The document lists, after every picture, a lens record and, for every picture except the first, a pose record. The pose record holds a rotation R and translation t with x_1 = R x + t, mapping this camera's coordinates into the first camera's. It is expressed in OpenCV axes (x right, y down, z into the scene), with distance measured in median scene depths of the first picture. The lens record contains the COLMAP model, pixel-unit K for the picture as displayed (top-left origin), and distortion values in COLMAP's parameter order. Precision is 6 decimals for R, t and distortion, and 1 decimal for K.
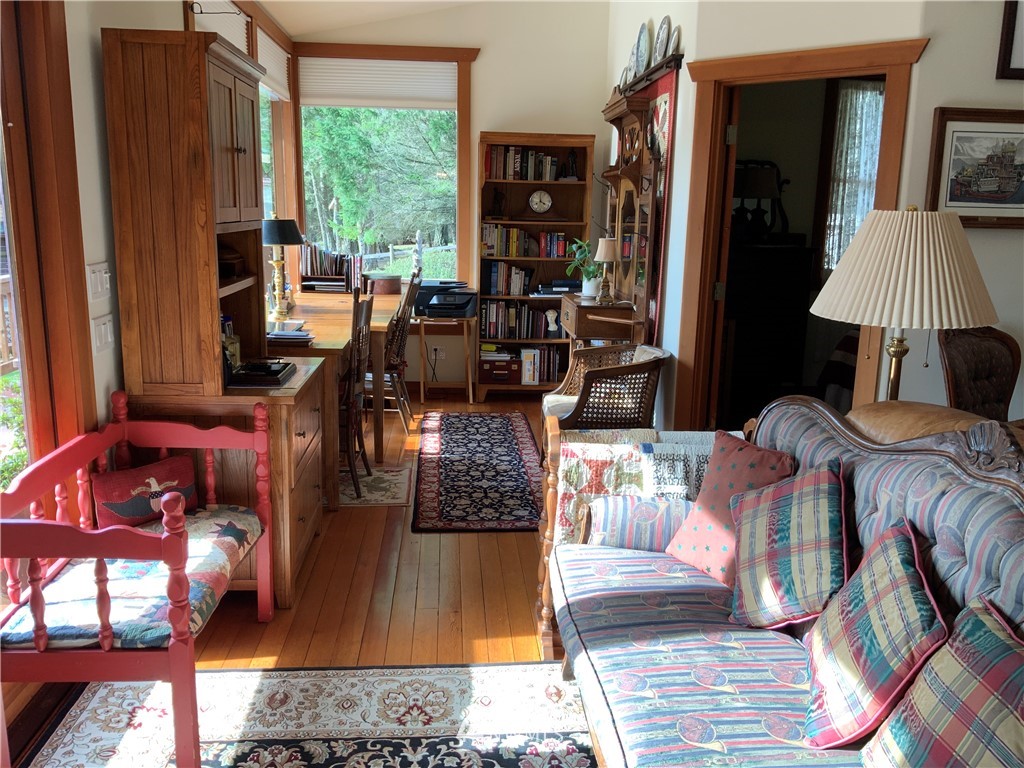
lens RADIAL K [[849.6, 0, 510.5], [0, 849.6, 386.8], [0, 0, 1]] dist [0.096122, -0.103463]
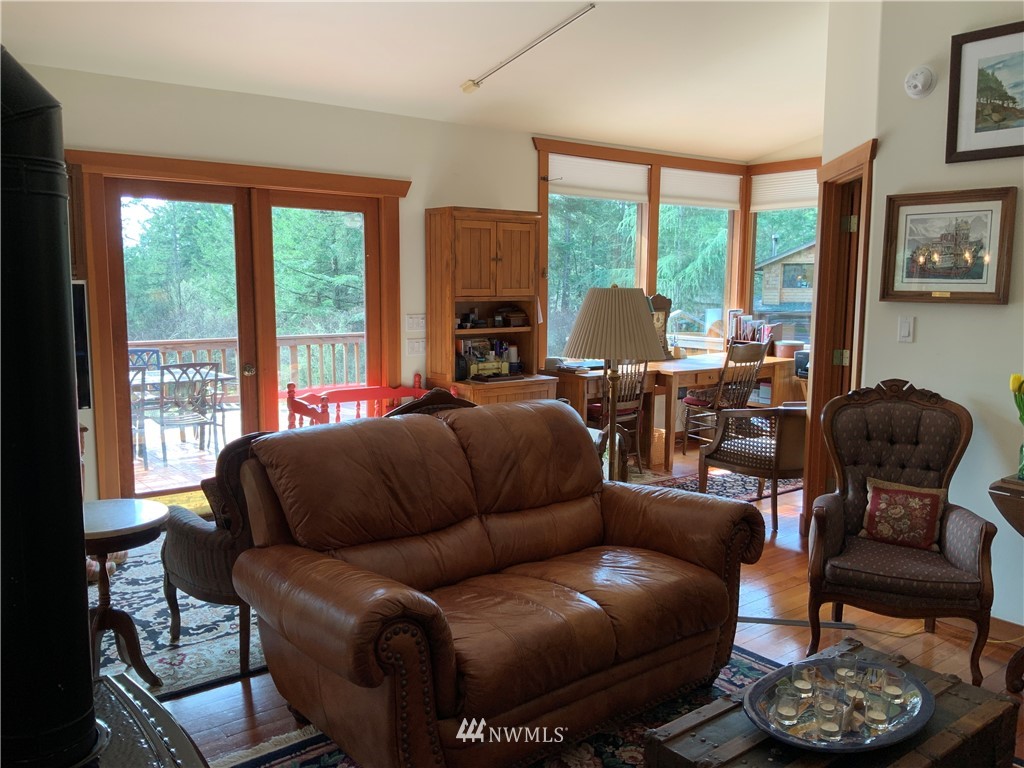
lens RADIAL K [[849.6, 0, 510.5], [0, 849.6, 386.8], [0, 0, 1]] dist [0.096122, -0.103463]
pose [[0.560124, 0.088123, -0.823708, 1.139146], [-0.167271, 0.985876, -0.008273, 0.011779], [0.811346, 0.142416, 0.566953, 0.006673]]
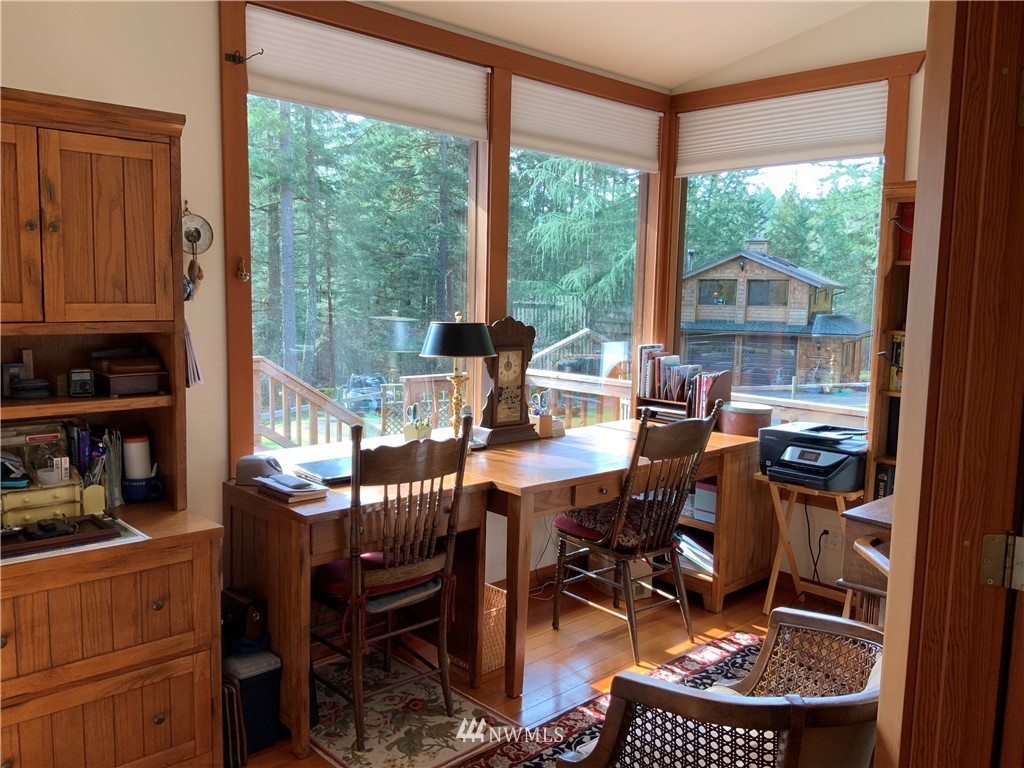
lens RADIAL K [[836.6, 0, 510.2], [0, 836.6, 393.0], [0, 0, 1]] dist [0.112319, -0.251726]
pose [[0.633367, 0.085099, -0.769159, 0.439240], [-0.168387, 0.985275, -0.029649, -0.162861], [0.755310, 0.148295, 0.638370, 0.781531]]
